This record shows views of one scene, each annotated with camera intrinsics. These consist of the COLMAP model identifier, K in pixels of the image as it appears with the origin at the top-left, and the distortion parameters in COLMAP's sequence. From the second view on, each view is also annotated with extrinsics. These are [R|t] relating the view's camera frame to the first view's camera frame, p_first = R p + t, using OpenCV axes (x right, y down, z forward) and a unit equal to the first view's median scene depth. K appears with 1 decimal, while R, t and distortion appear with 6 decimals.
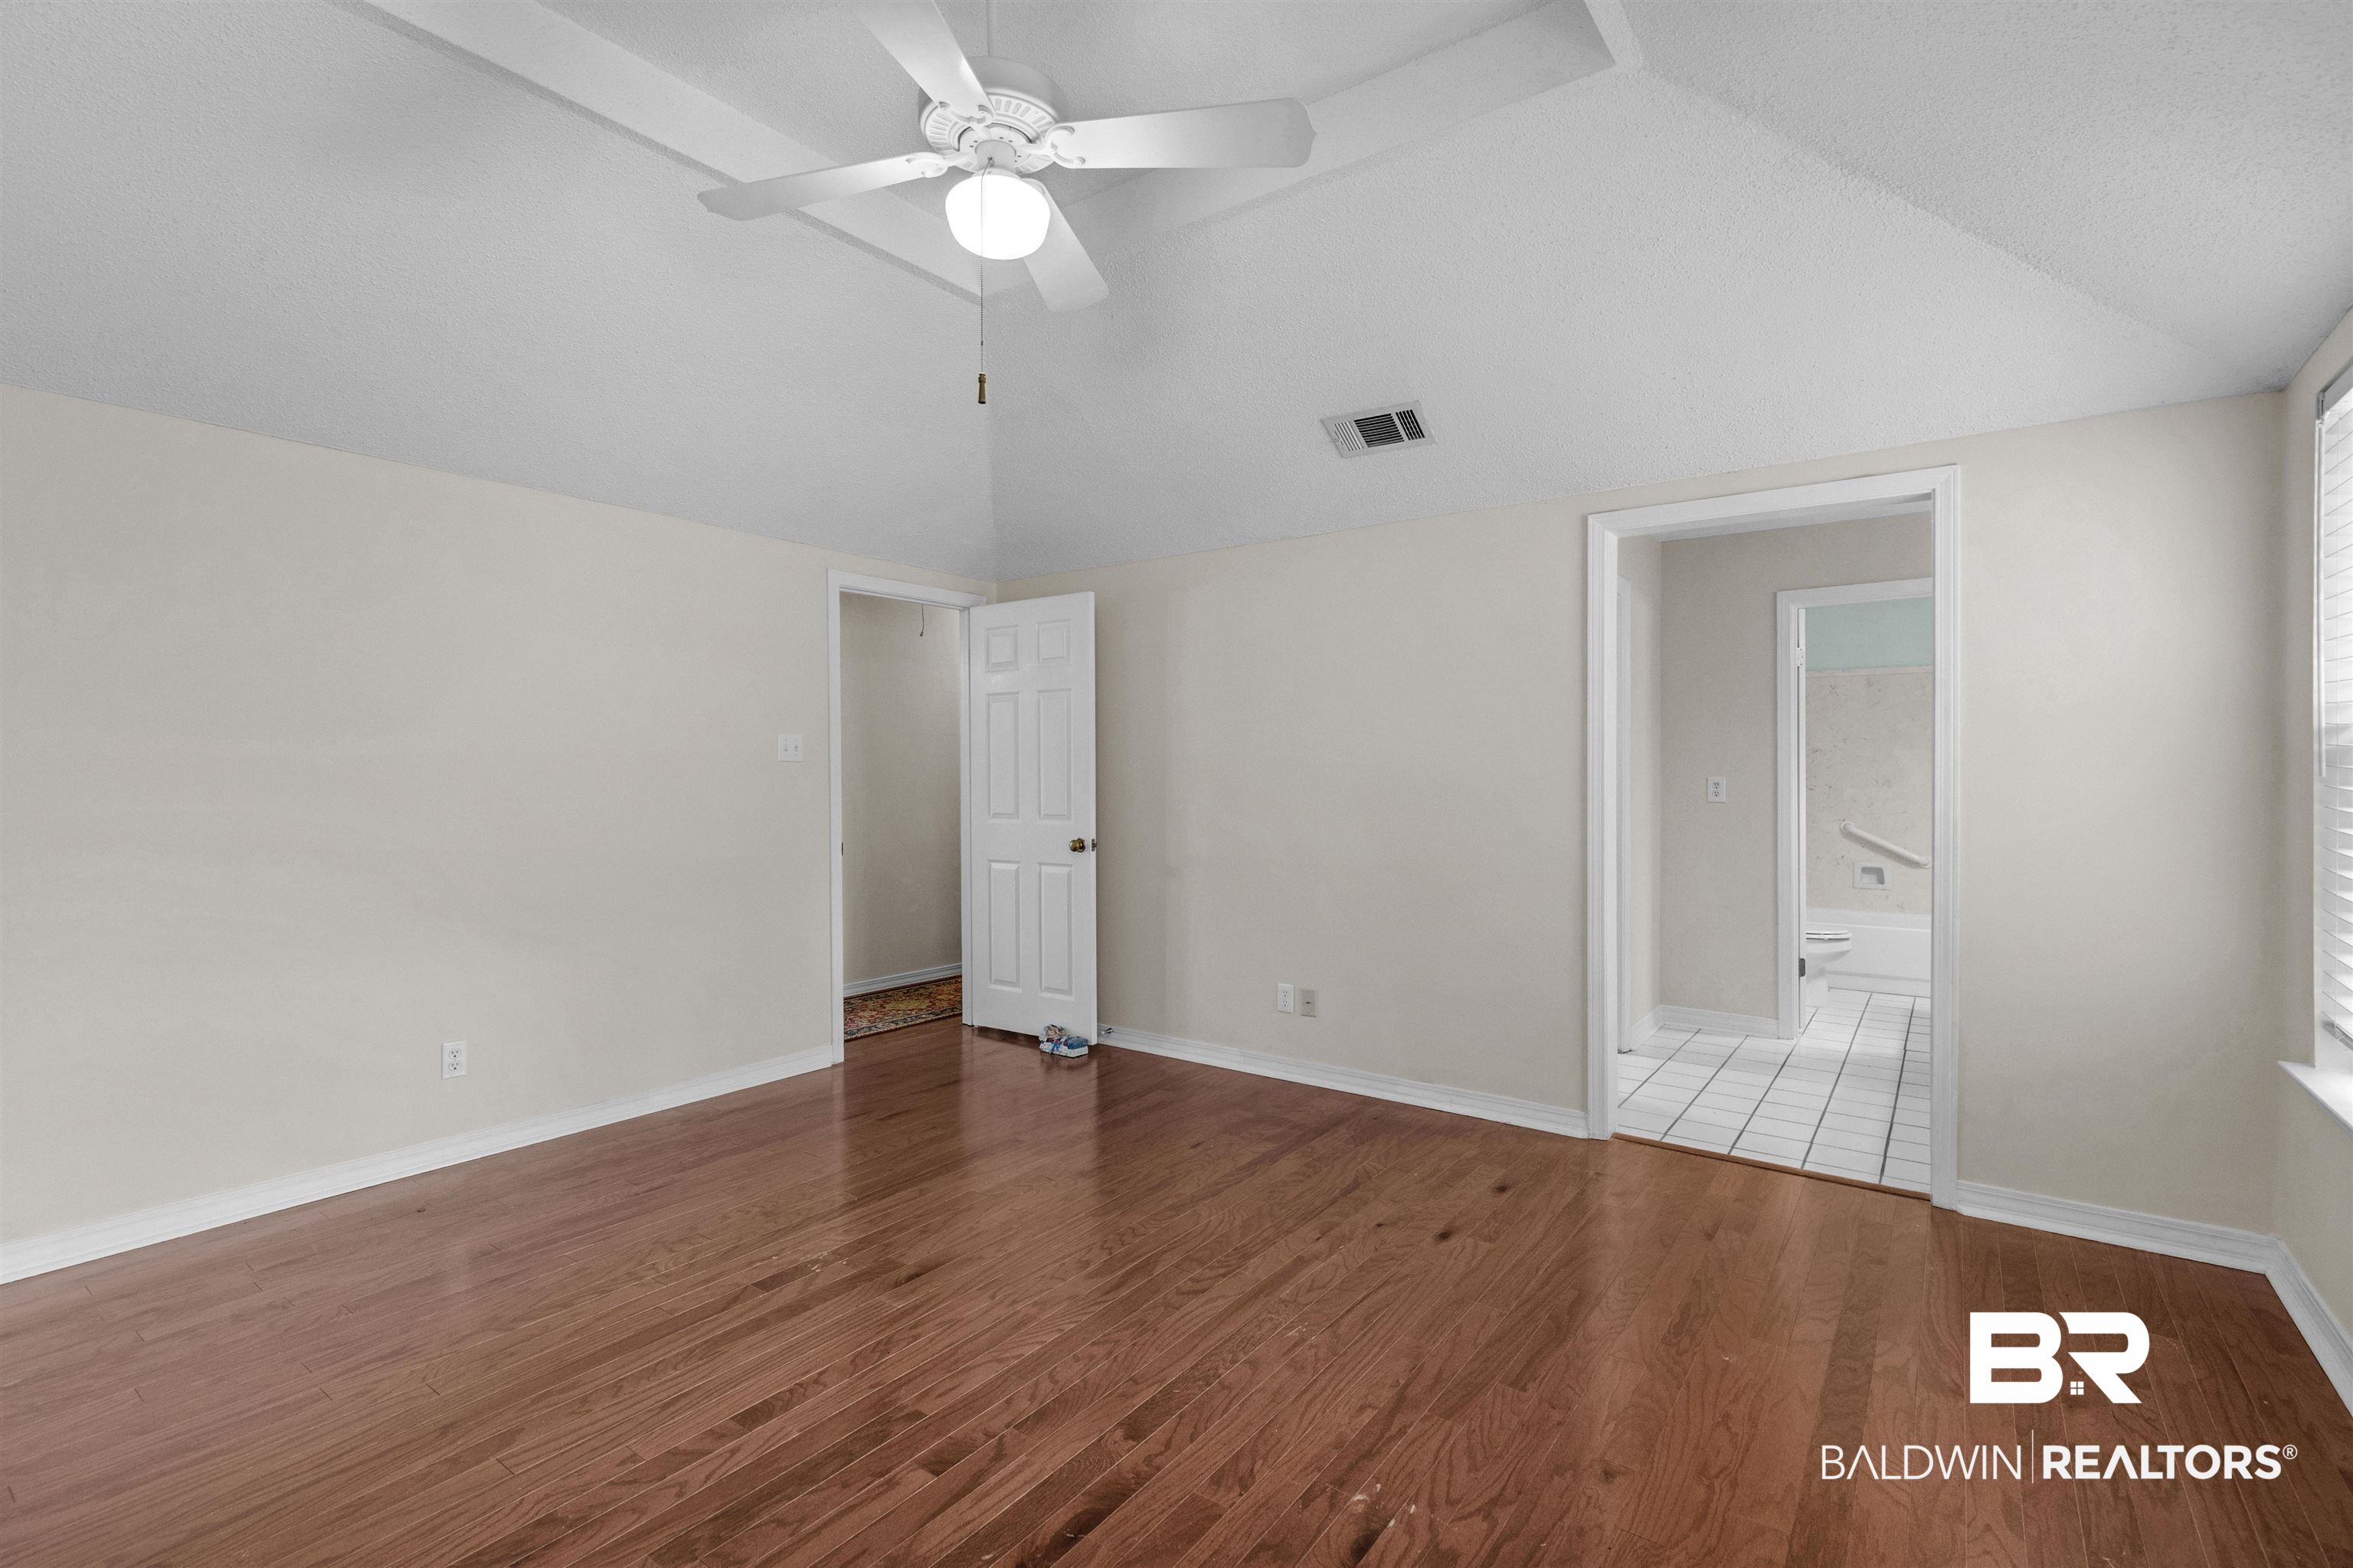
lens RADIAL K [[1060.5, 0, 1193.6], [0, 1060.5, 781.1], [0, 0, 1]] dist [0.011775, -0.000022]
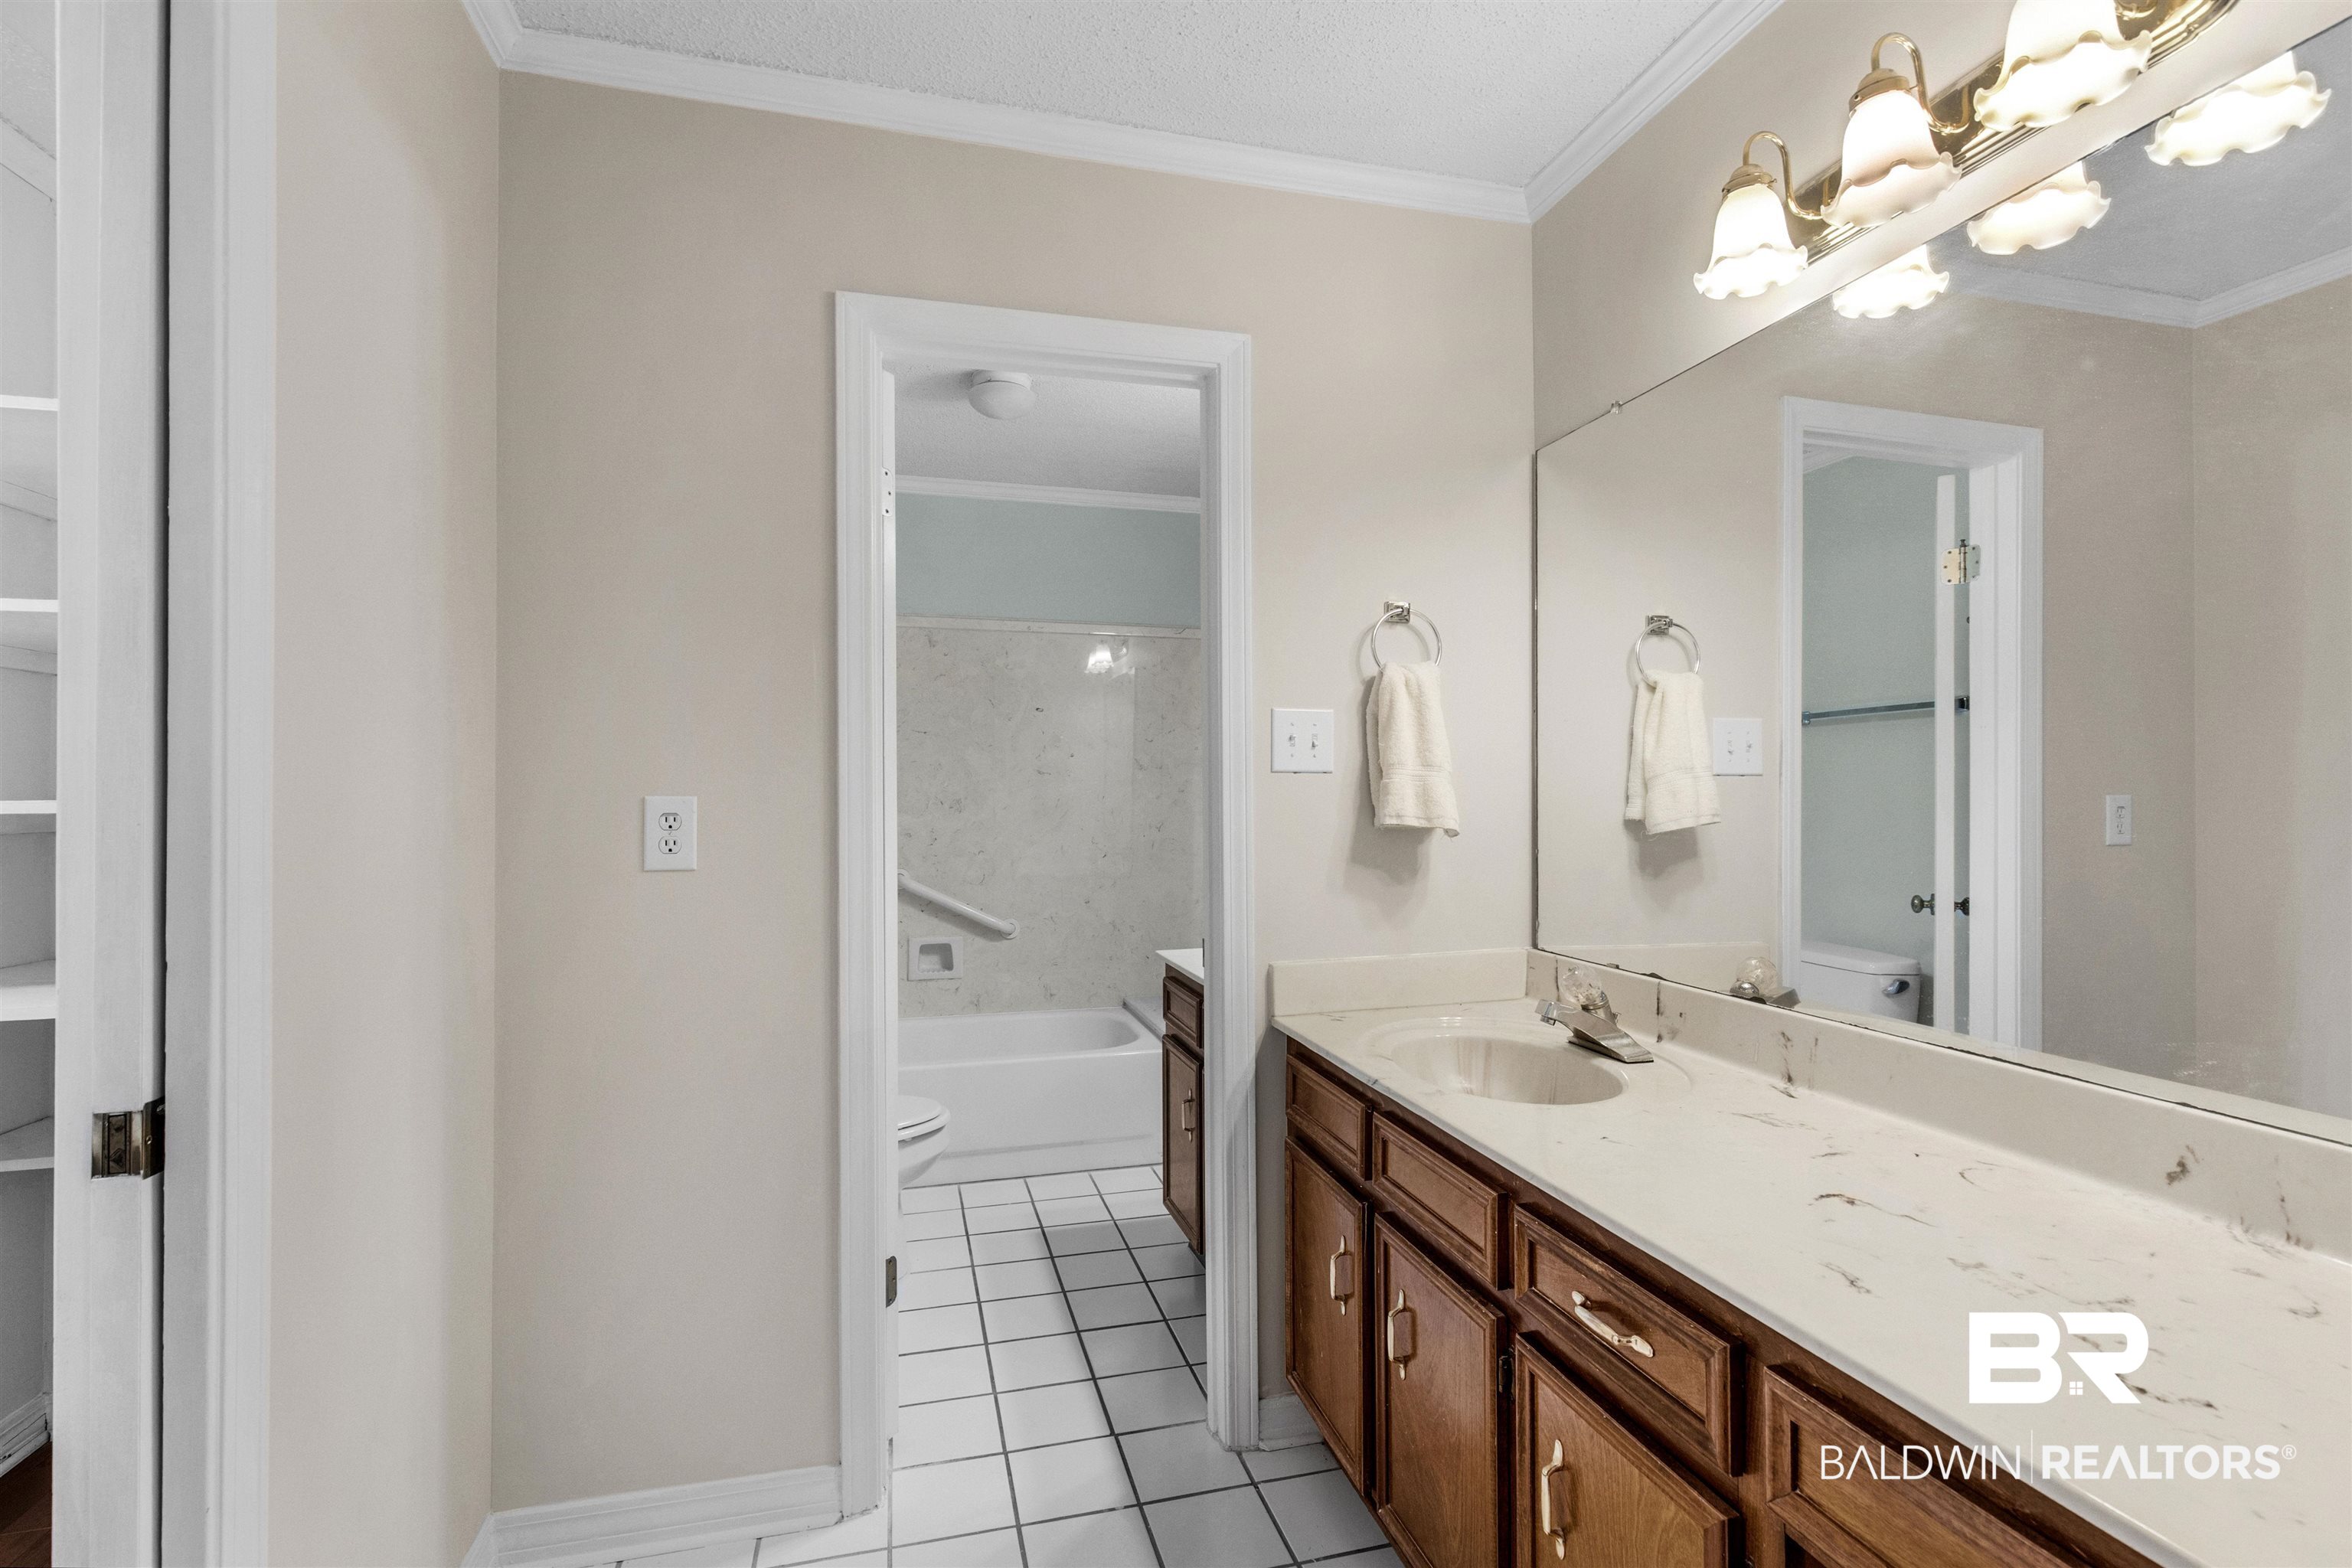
lens RADIAL K [[1060.0, 0, 1193.1], [0, 1060.0, 781.1], [0, 0, 1]] dist [0.011775, -0.000022]
pose [[0.625165, 0.009355, 0.780437, 0.258773], [0.004519, 0.999868, -0.015605, -0.002281], [-0.780480, 0.013283, 0.625040, 0.514064]]
